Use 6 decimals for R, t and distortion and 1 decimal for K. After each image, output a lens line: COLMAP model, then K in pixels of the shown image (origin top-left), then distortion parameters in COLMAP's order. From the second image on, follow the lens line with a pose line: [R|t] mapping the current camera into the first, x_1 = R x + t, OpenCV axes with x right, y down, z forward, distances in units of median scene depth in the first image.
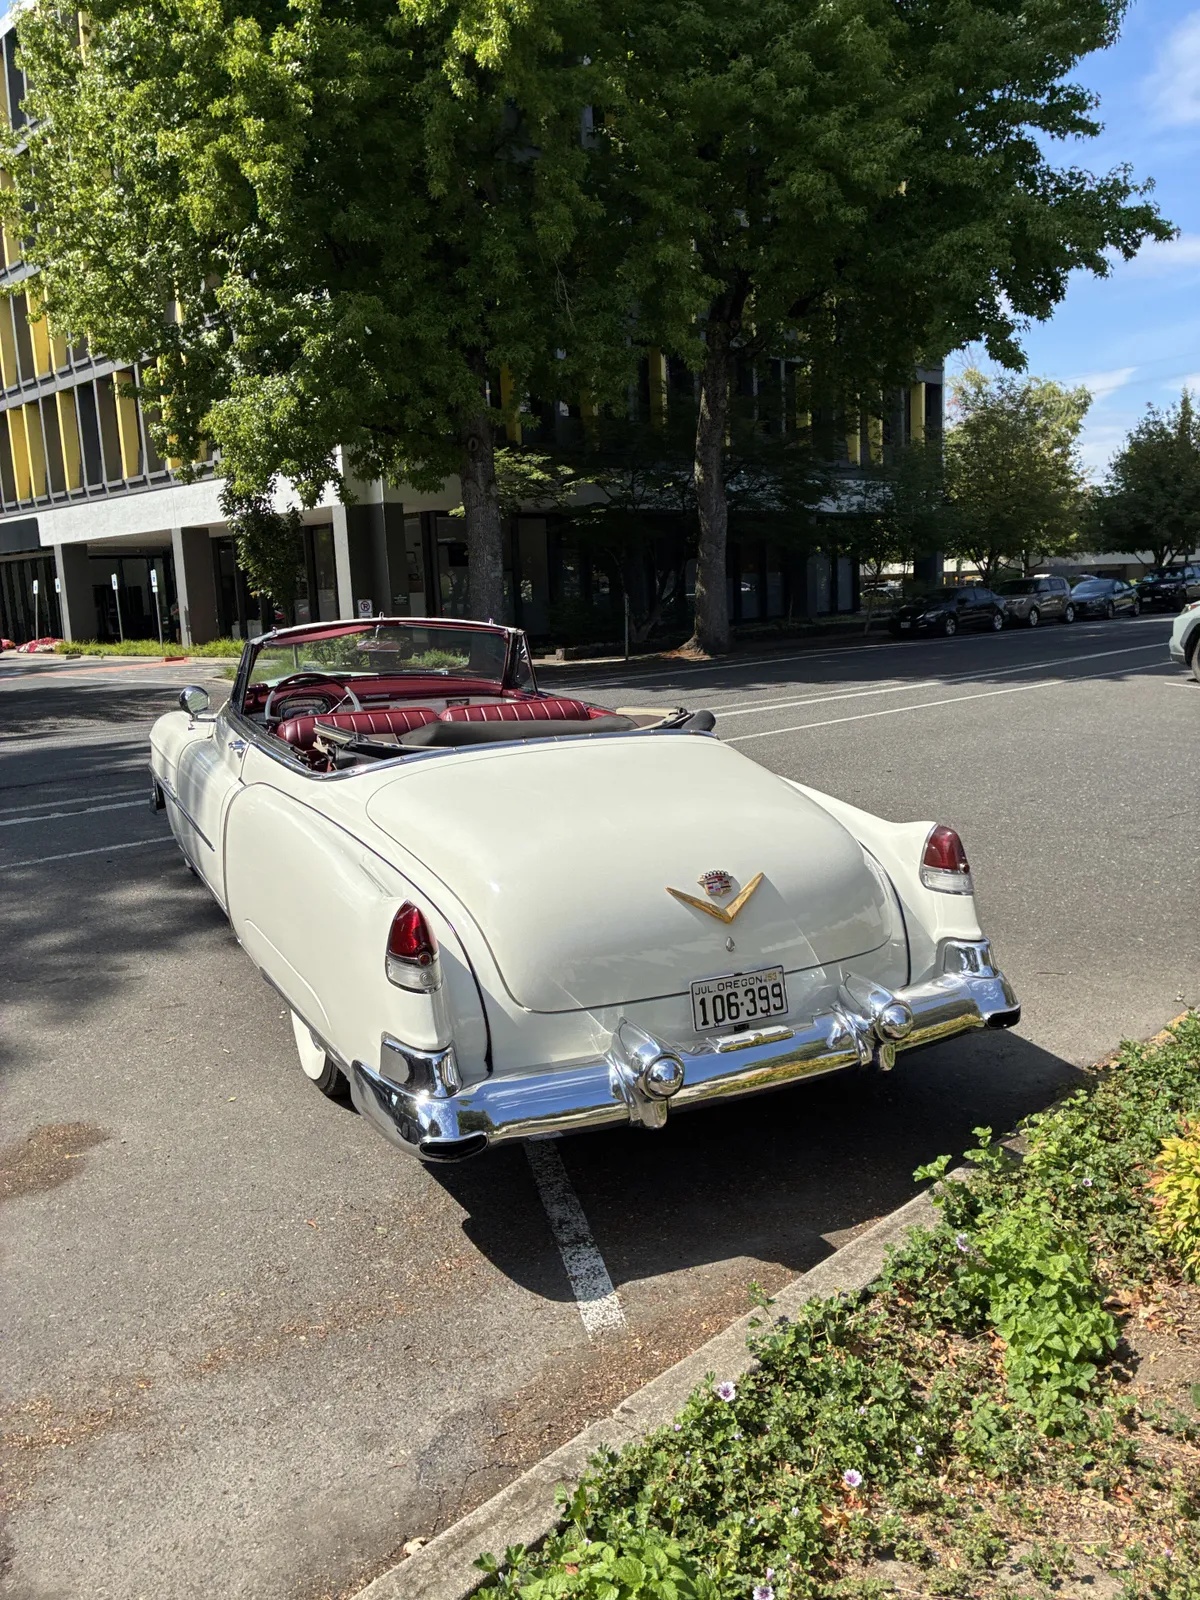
lens RADIAL K [[1228.2, 0, 589.1], [0, 1228.2, 781.0], [0, 0, 1]] dist [0.031889, -0.018280]
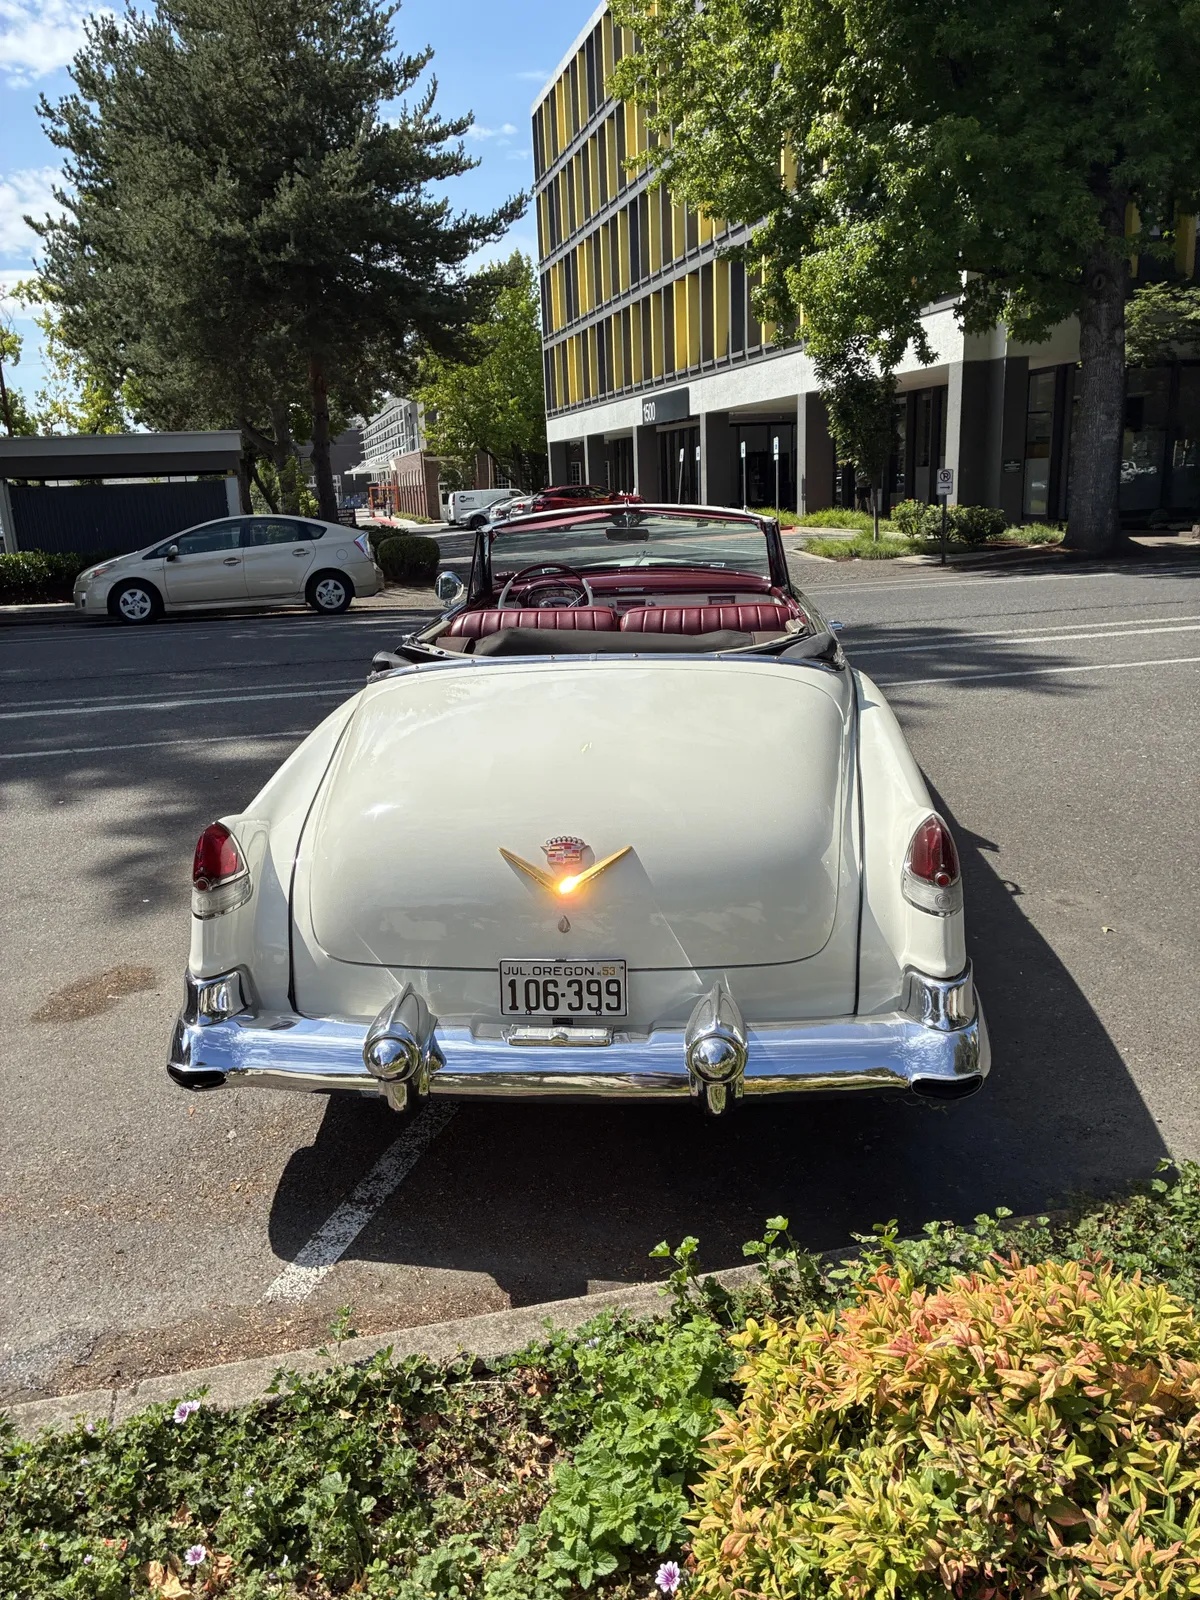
lens RADIAL K [[1217.4, 0, 573.4], [0, 1217.4, 815.7], [0, 0, 1]] dist [0.051446, -0.063549]
pose [[0.854928, 0.142292, -0.498850, 0.082795], [-0.074595, 0.985372, 0.153227, -0.010866], [0.513356, -0.093787, 0.853036, 0.046520]]
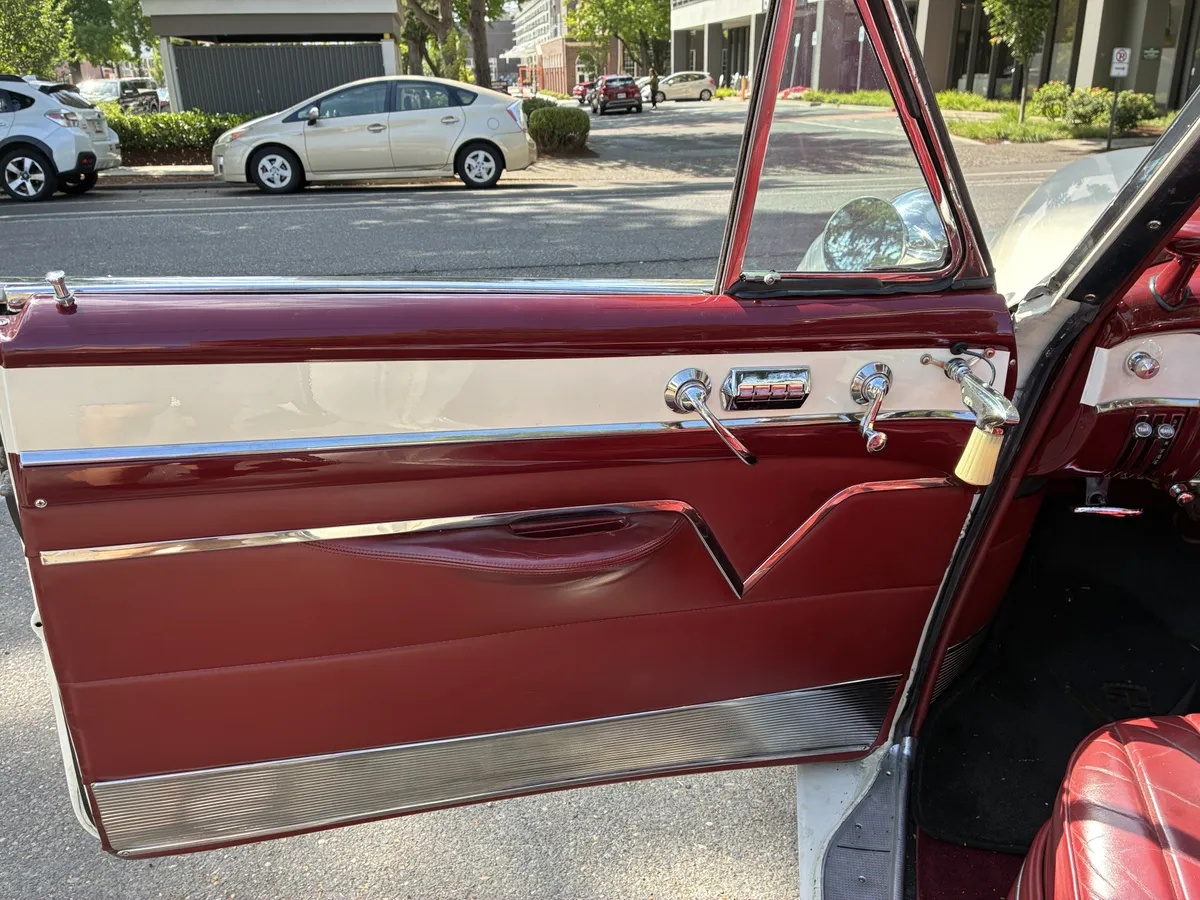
lens RADIAL K [[904.5, 0, 584.0], [0, 904.5, 444.4], [0, 0, 1]] dist [0.080618, -0.117332]
pose [[0.802448, 0.248416, -0.542556, -0.072473], [-0.106390, 0.954219, 0.279549, -0.019924], [0.587162, -0.166601, 0.792140, 0.223022]]
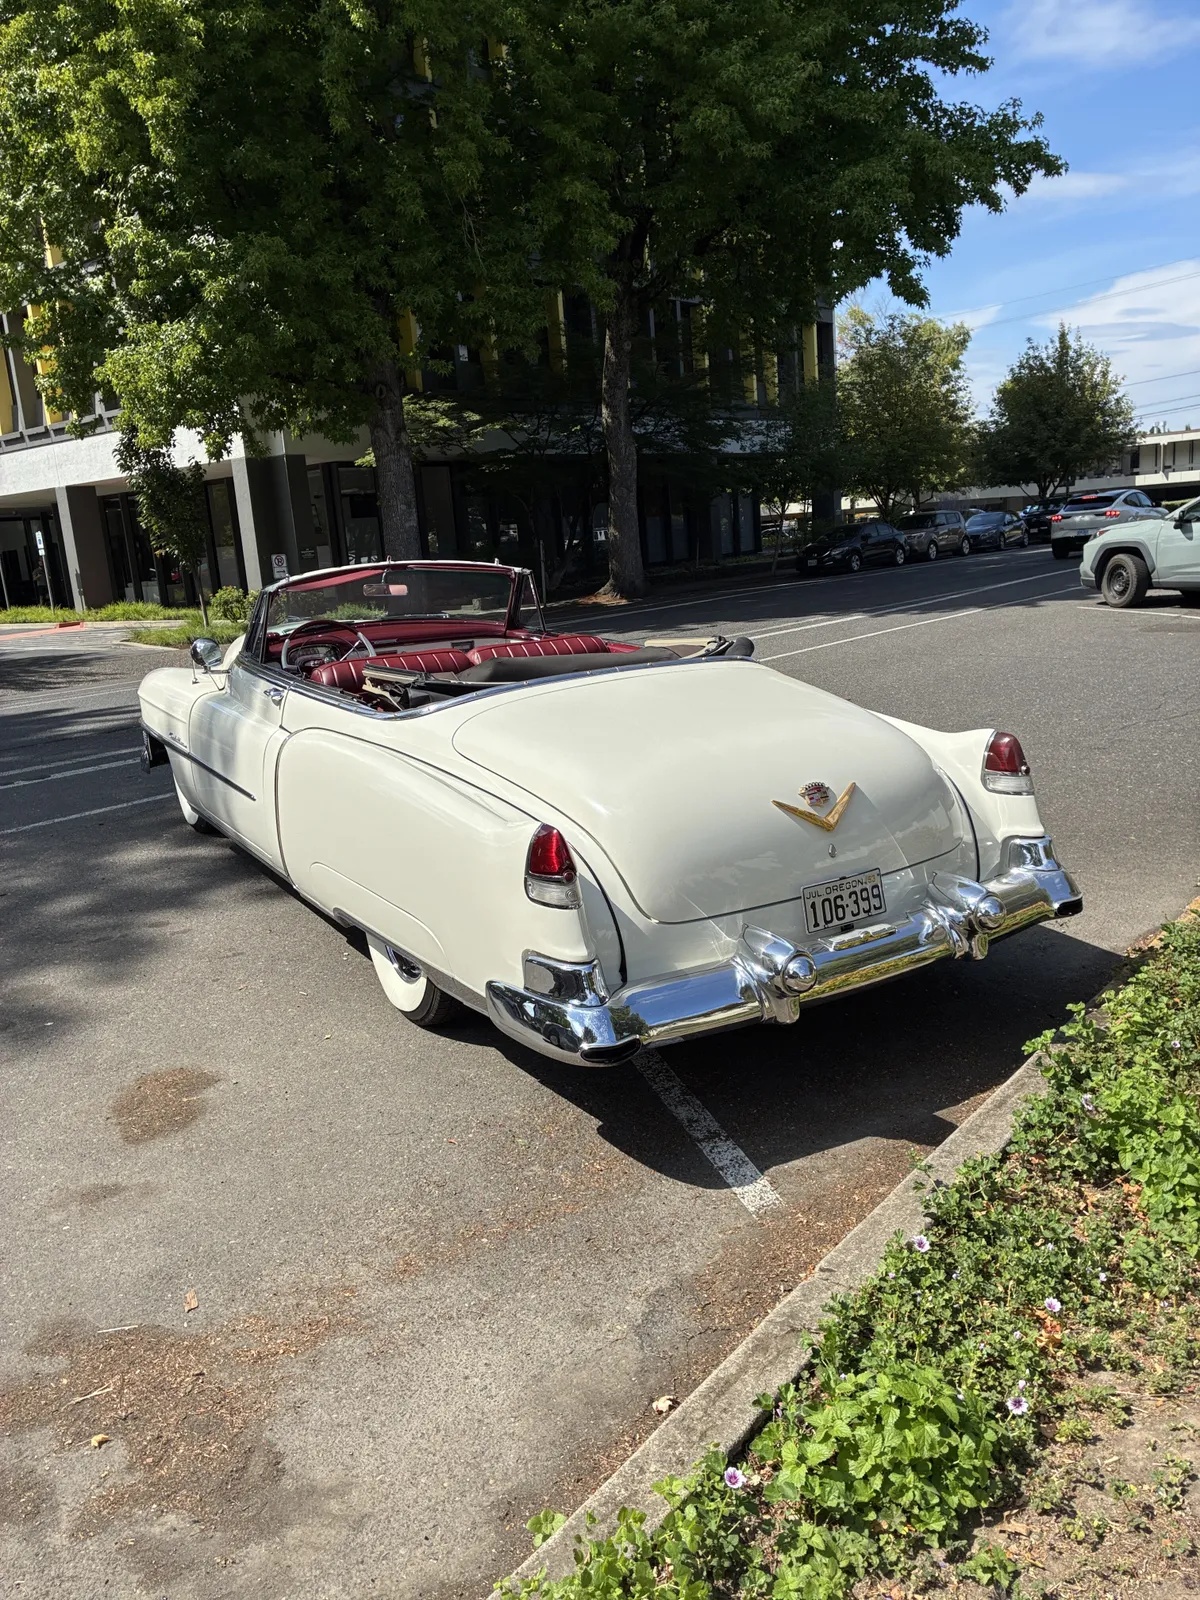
lens RADIAL K [[1228.8, 0, 607.9], [0, 1228.8, 782.5], [0, 0, 1]] dist [0.028719, -0.011812]
pose [[0.994043, -0.052212, 0.095668, -0.027444], [0.048207, 0.997881, 0.043709, 0.002983], [-0.097747, -0.038837, 0.994453, -0.004590]]
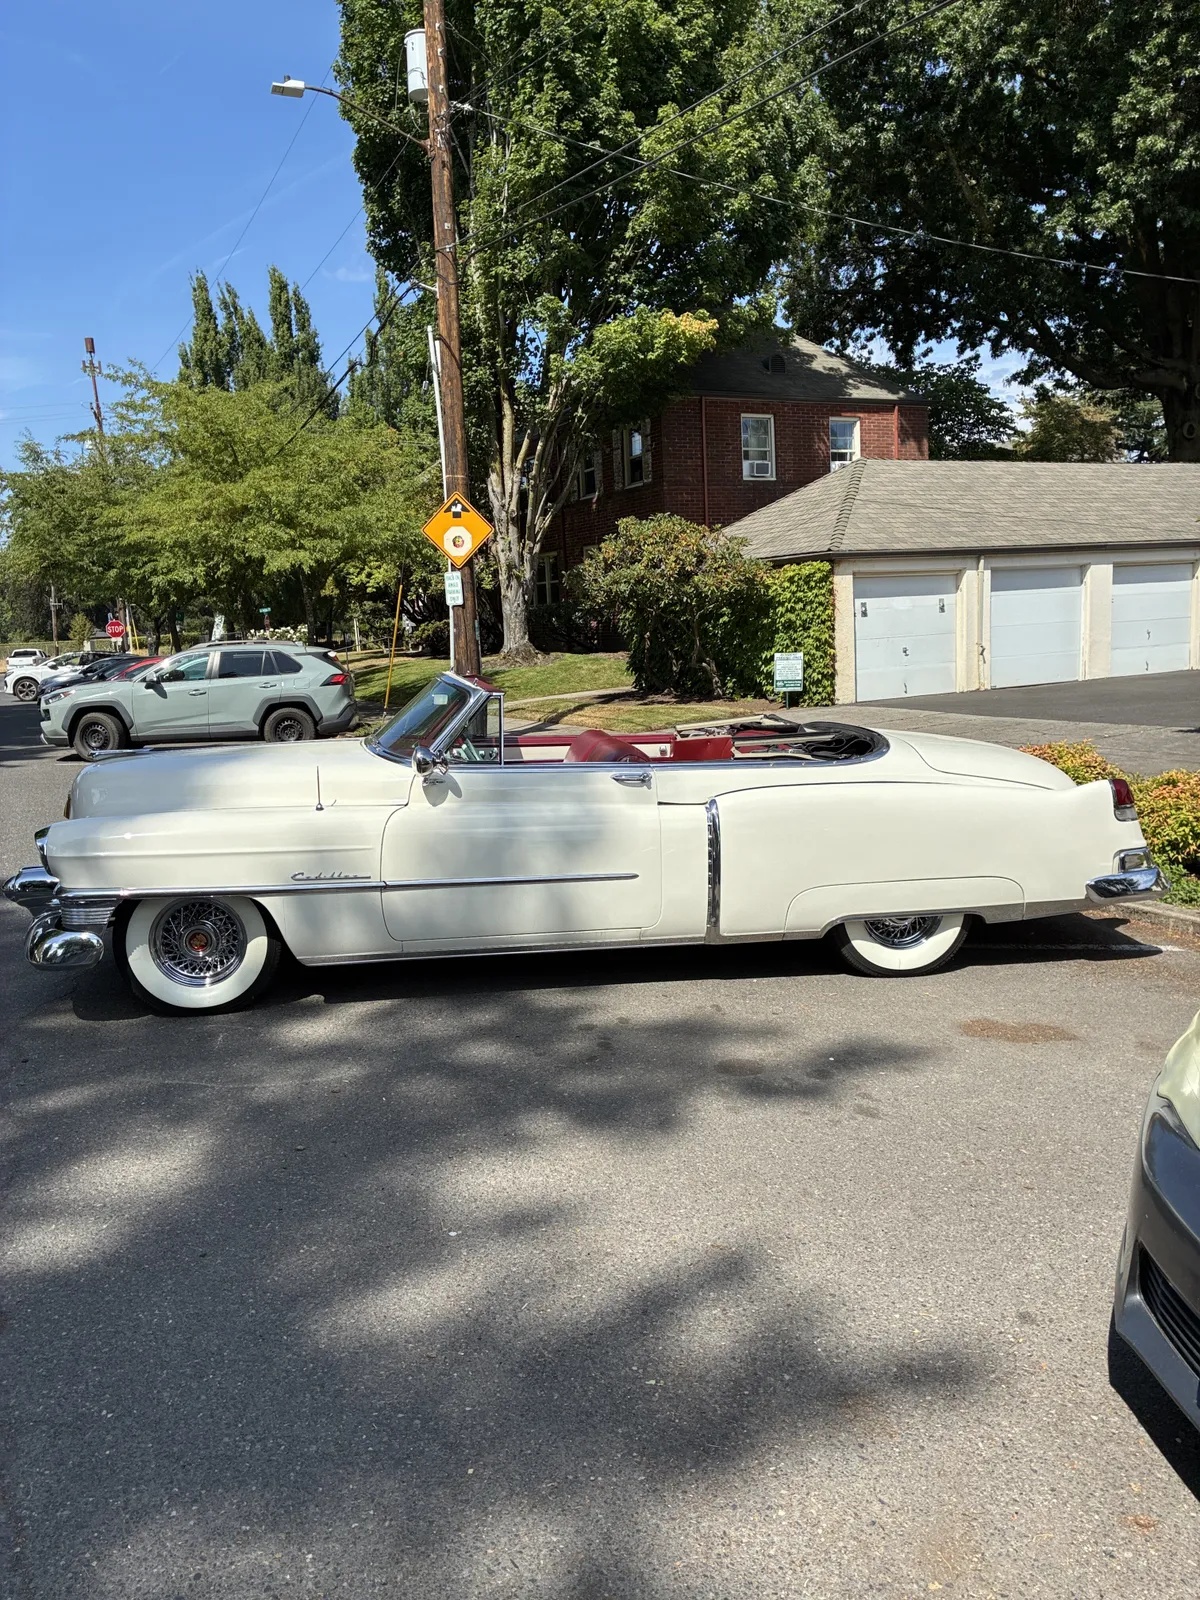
lens RADIAL K [[1222.3, 0, 610.9], [0, 1222.3, 762.5], [0, 0, 1]] dist [0.046457, -0.046852]
pose [[0.281551, -0.085114, 0.955764, -0.312353], [0.185938, 0.982018, 0.032678, -0.019043], [-0.941359, 0.168513, 0.292314, 0.168169]]
